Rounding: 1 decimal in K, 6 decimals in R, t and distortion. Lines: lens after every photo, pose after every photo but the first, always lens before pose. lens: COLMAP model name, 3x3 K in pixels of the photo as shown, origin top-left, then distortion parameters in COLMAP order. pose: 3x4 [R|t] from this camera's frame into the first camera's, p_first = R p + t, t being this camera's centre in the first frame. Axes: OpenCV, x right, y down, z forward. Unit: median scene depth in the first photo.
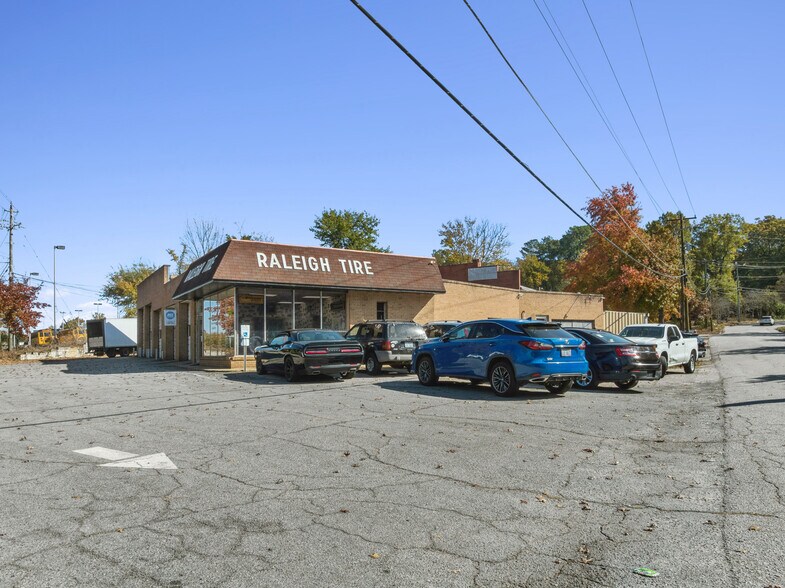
lens RADIAL K [[574.7, 0, 394.8], [0, 574.7, 324.7], [0, 0, 1]] dist [-0.026749, -0.001865]
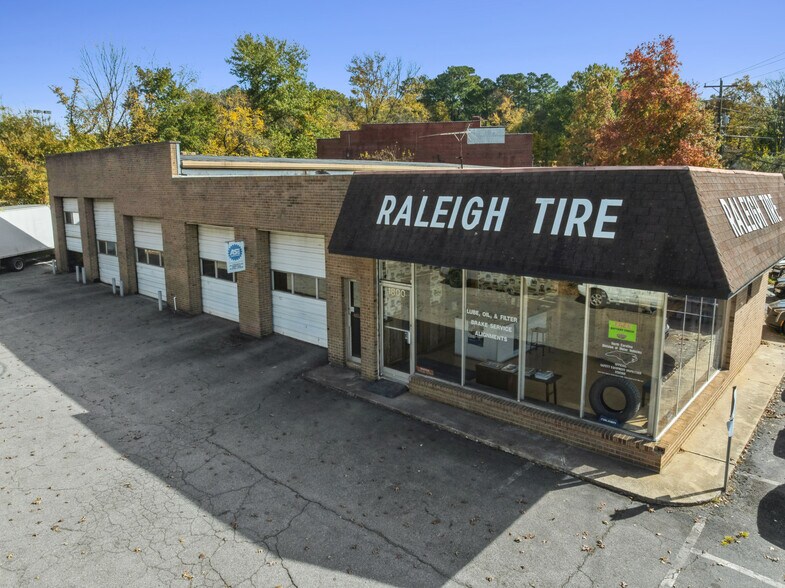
lens RADIAL K [[562.8, 0, 393.7], [0, 562.8, 278.2], [0, 0, 1]] dist [-0.037306, 0.000316]
pose [[0.957045, -0.042884, 0.286749, -0.354081], [-0.018254, 0.978127, 0.207207, -0.090323], [-0.289363, -0.203541, 0.935329, 0.416939]]
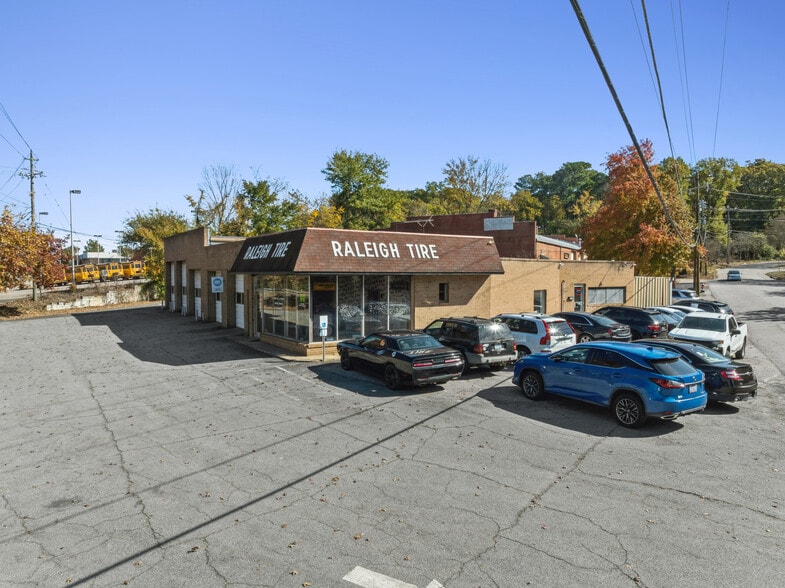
lens RADIAL K [[561.7, 0, 398.6], [0, 561.7, 294.6], [0, 0, 1]] dist [-0.027727, -0.003667]
pose [[0.999395, 0.010345, 0.033198, -0.094336], [-0.012933, 0.996813, 0.078719, -0.067669], [-0.032278, -0.079100, 0.996344, 0.007799]]
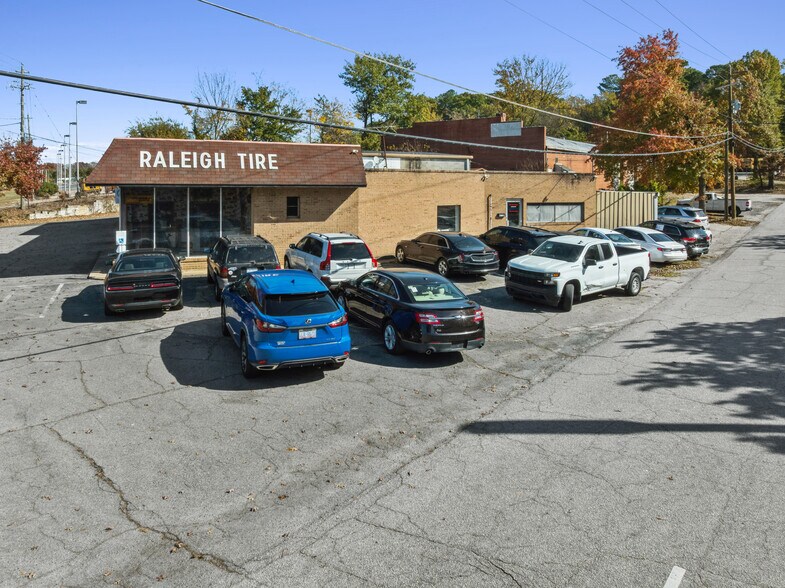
lens RADIAL K [[594.9, 0, 390.0], [0, 594.9, 207.7], [0, 0, 1]] dist [-0.060029, -0.000783]
pose [[0.988759, 0.026153, -0.147214, 0.188344], [-0.013587, 0.996226, 0.085728, -0.073834], [0.148900, -0.082764, 0.985383, 0.061689]]
